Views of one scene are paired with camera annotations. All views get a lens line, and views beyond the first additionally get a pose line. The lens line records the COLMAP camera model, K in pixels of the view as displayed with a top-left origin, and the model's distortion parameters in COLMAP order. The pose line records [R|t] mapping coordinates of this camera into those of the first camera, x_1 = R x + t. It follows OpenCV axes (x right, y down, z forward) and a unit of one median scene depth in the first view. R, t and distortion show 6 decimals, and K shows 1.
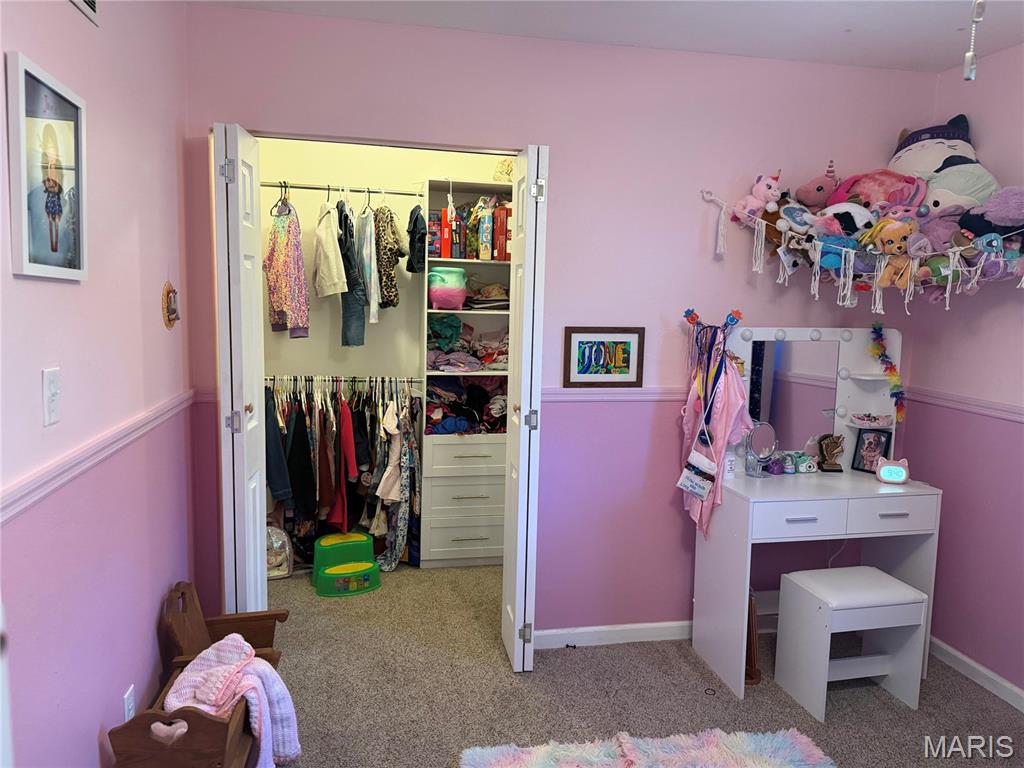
lens RADIAL K [[726.5, 0, 512.0], [0, 726.5, 384.0], [0, 0, 1]] dist [0.037245, -0.027945]
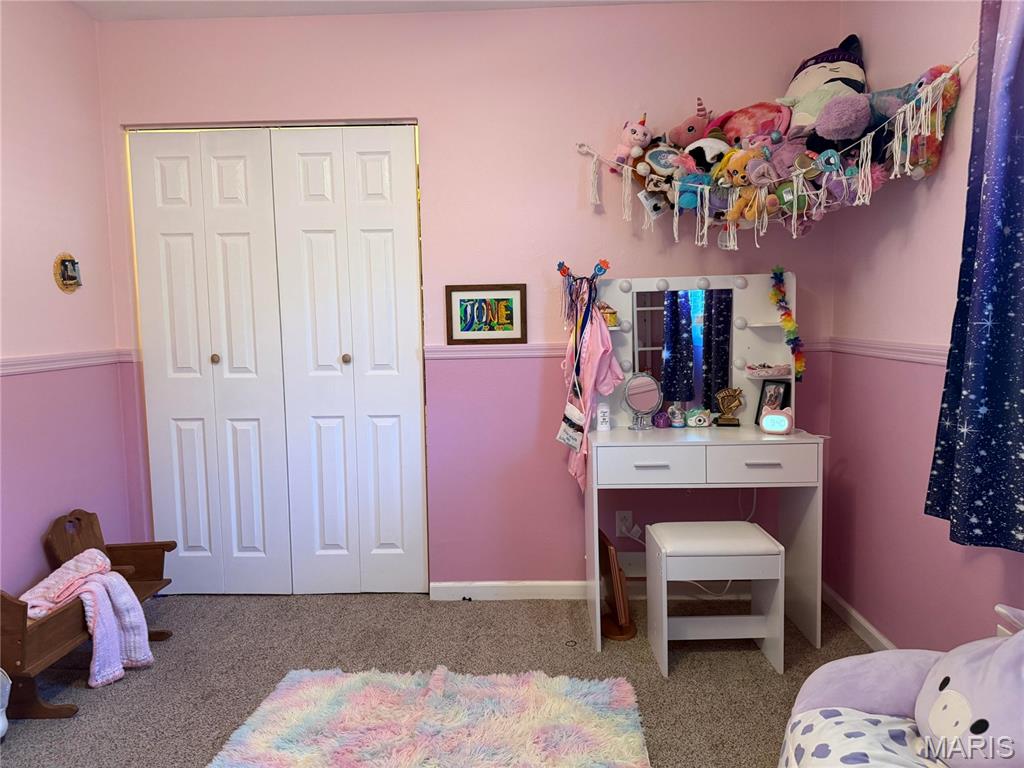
lens RADIAL K [[718.0, 0, 509.0], [0, 718.0, 382.2], [0, 0, 1]] dist [0.086942, -0.119244]
pose [[0.972516, -0.020389, -0.231941, 0.403092], [0.013135, 0.999376, -0.032777, 0.095420], [0.232465, 0.028830, 0.972177, 0.021763]]
